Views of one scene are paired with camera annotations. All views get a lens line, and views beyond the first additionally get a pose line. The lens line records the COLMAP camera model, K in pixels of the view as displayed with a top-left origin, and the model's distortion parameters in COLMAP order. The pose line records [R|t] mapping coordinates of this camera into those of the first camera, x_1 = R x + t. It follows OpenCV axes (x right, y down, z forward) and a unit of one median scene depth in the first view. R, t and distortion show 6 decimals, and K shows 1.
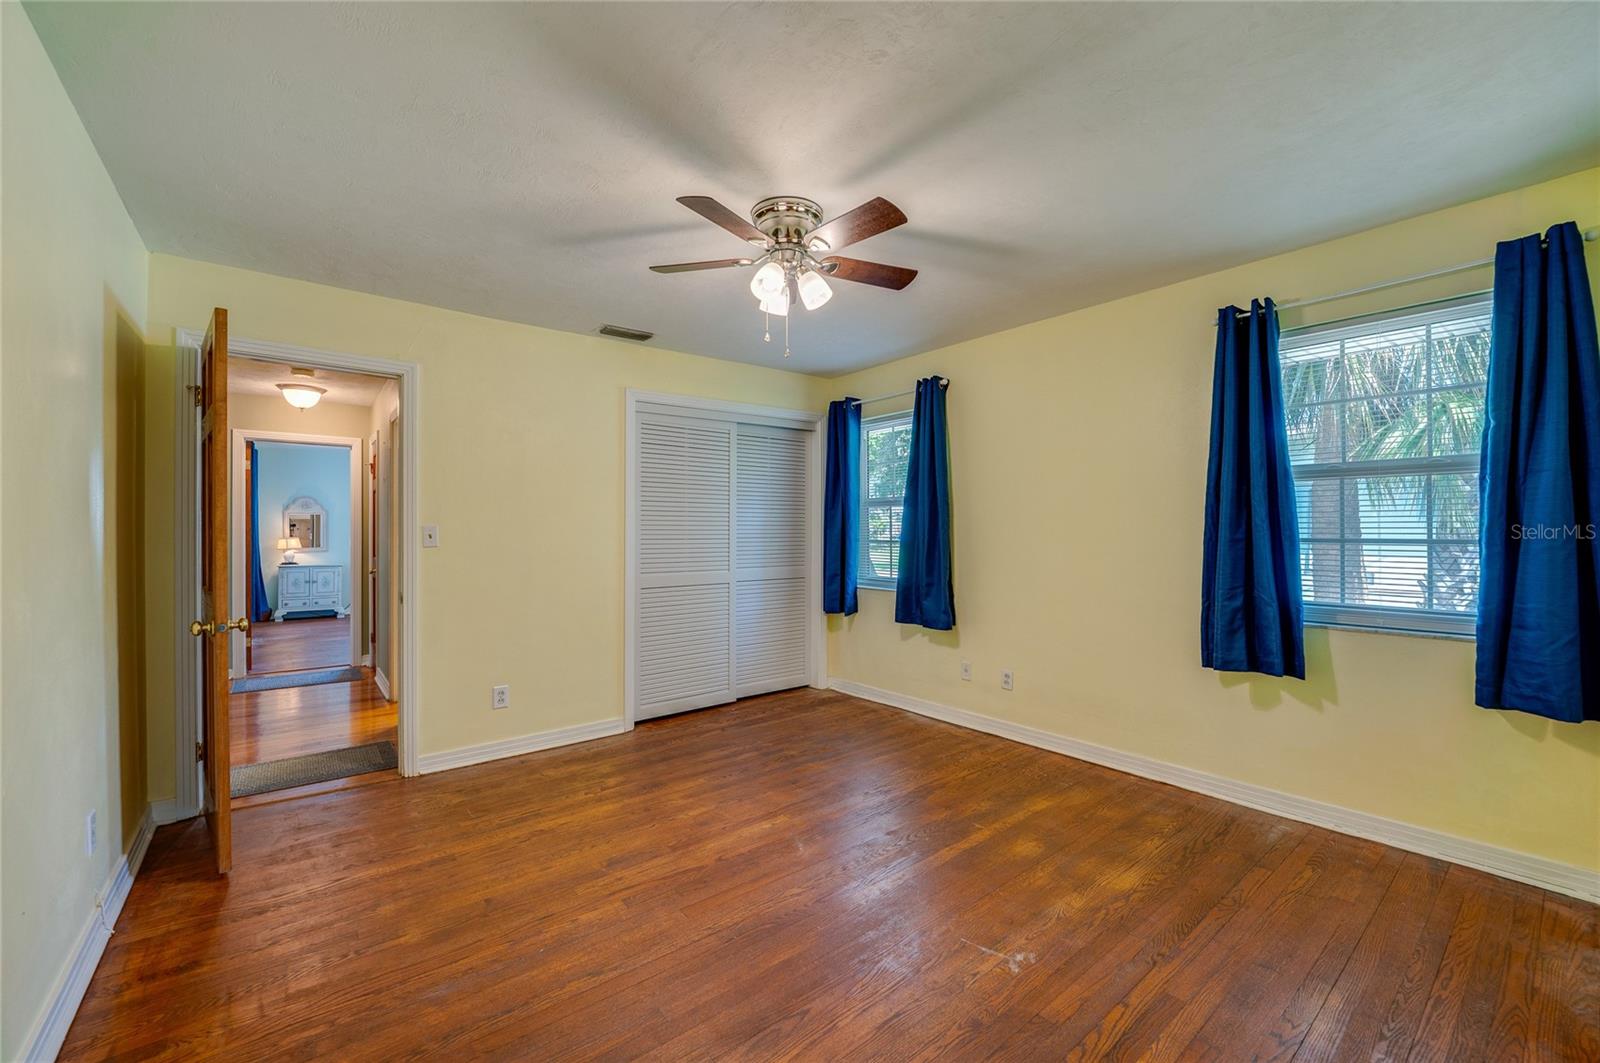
lens RADIAL K [[686.5, 0, 813.2], [0, 686.5, 527.3], [0, 0, 1]] dist [-0.009691, -0.000484]
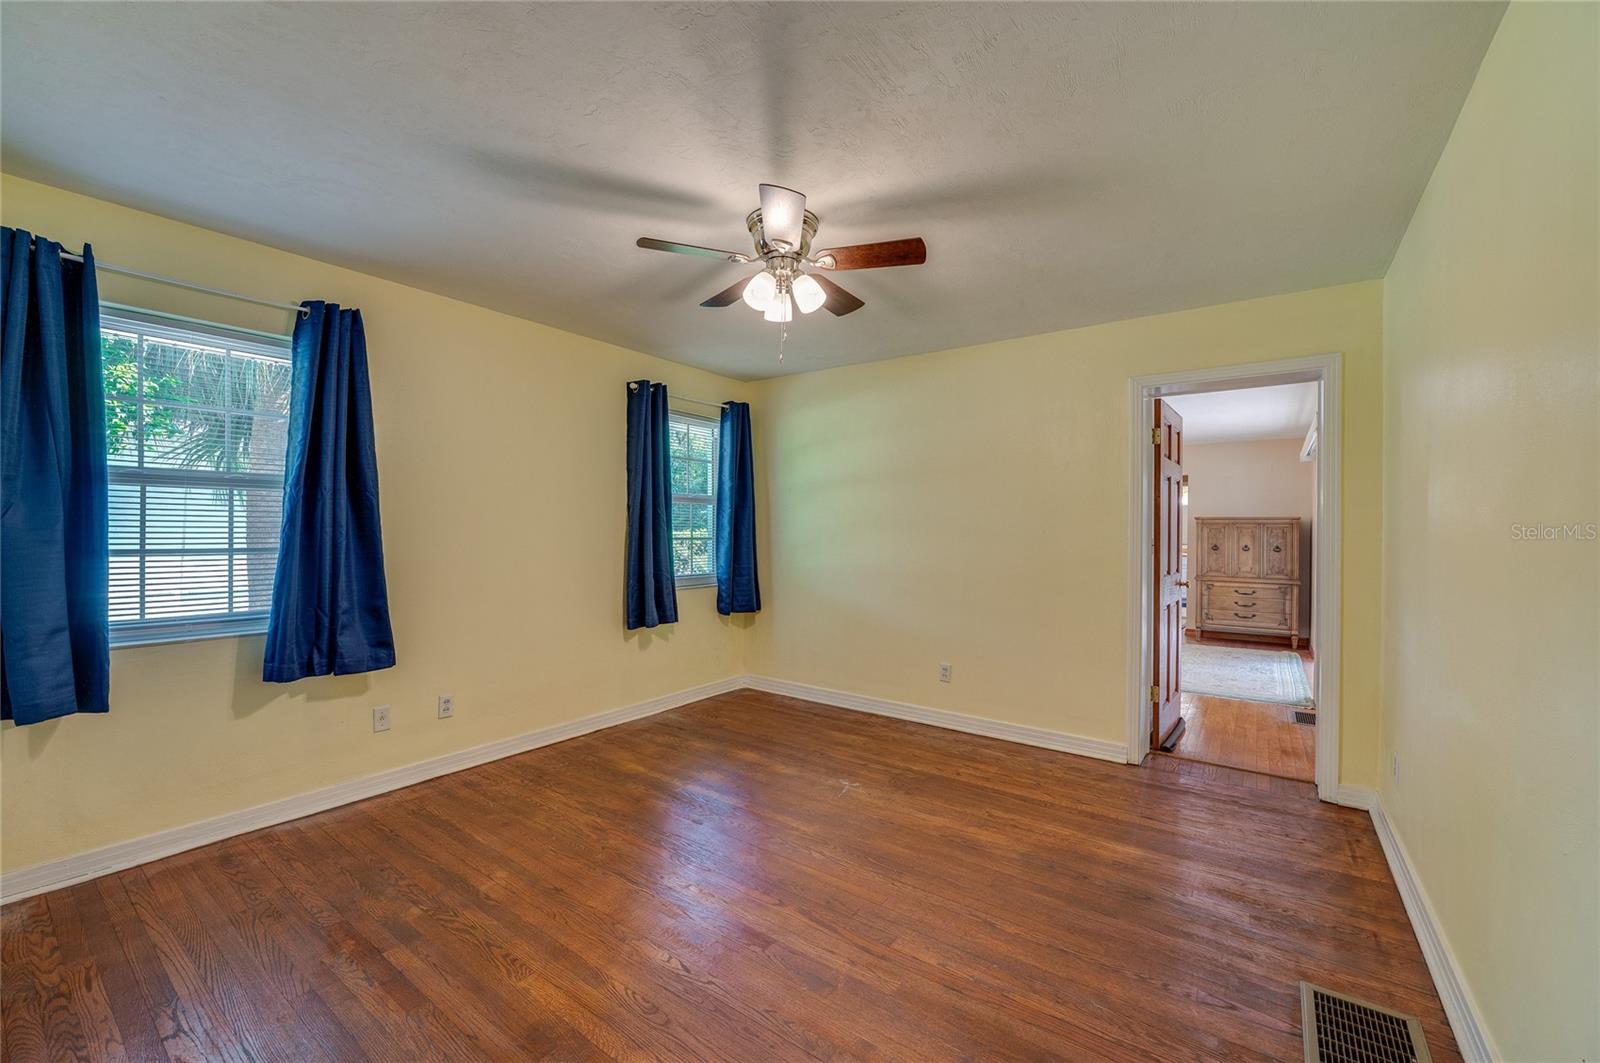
lens RADIAL K [[686.5, 0, 768.9], [0, 686.5, 535.2], [0, 0, 1]] dist [-0.009691, -0.000484]
pose [[-0.272416, 0.006998, 0.962154, -0.723062], [0.005591, 0.999968, -0.005691, 0.015153], [-0.962163, 0.003829, -0.272446, 0.927301]]
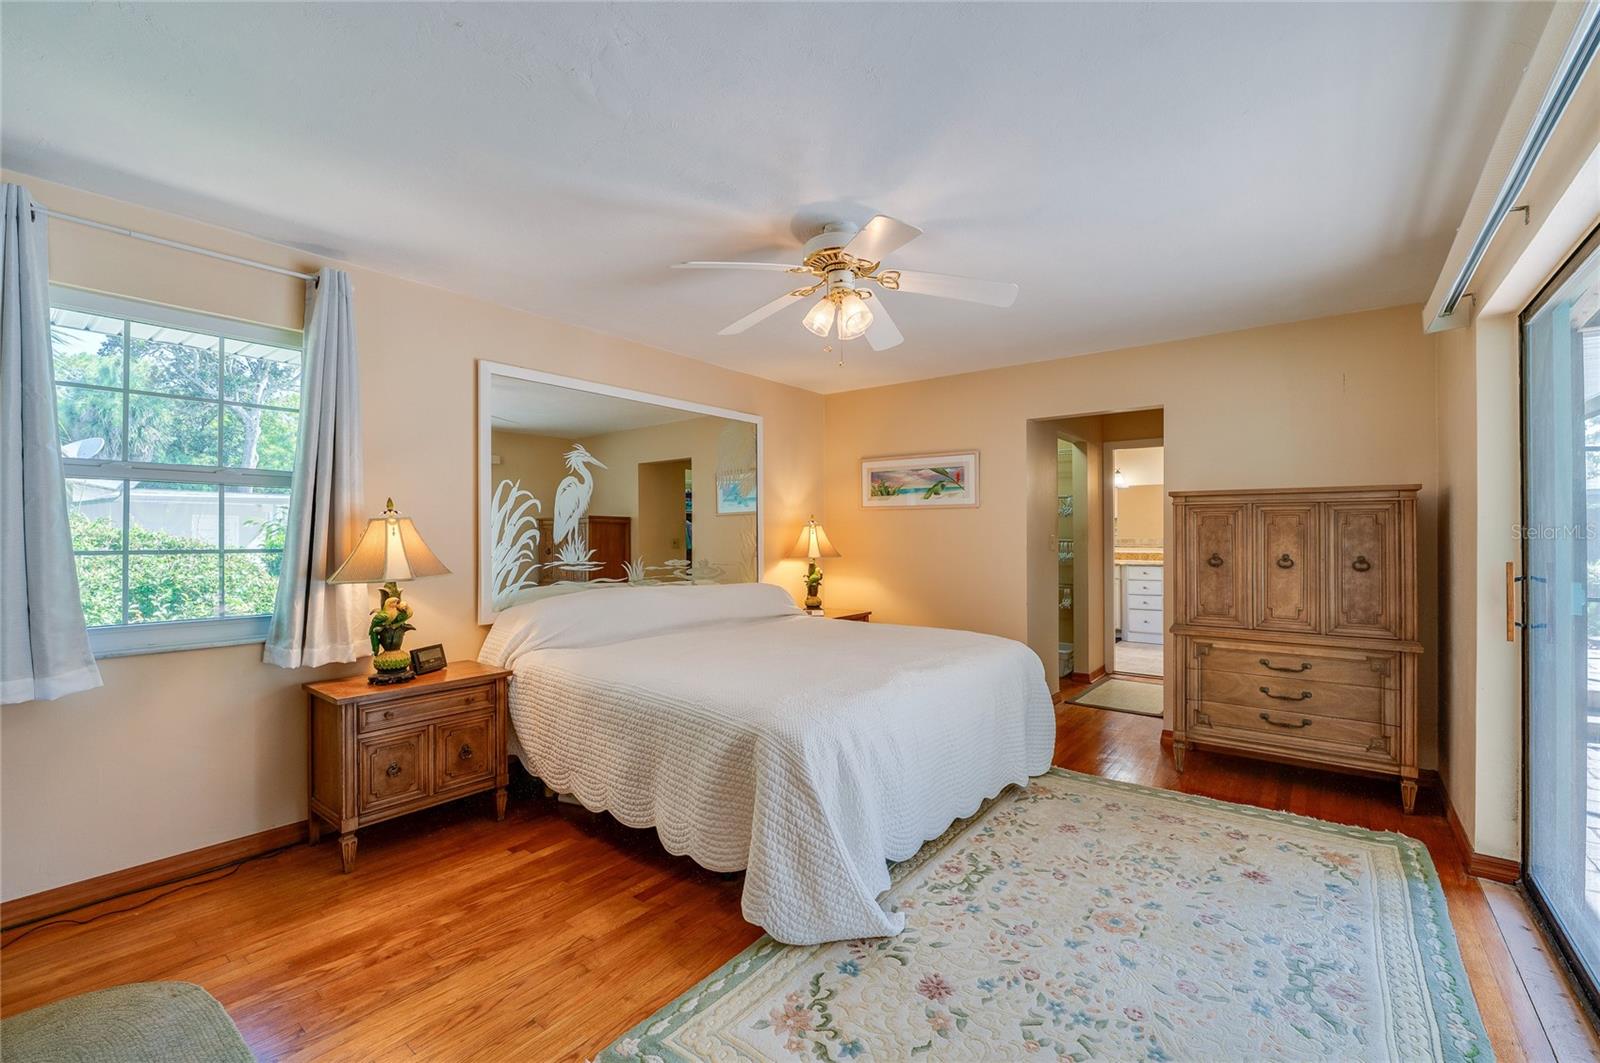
lens RADIAL K [[686.5, 0, 805.6], [0, 686.5, 534.3], [0, 0, 1]] dist [-0.009691, -0.000484]
pose [[-0.224328, 0.007799, 0.974482, -0.260104], [0.024355, 0.999701, -0.002394, 0.008486], [-0.974209, 0.023196, -0.224451, 0.318776]]
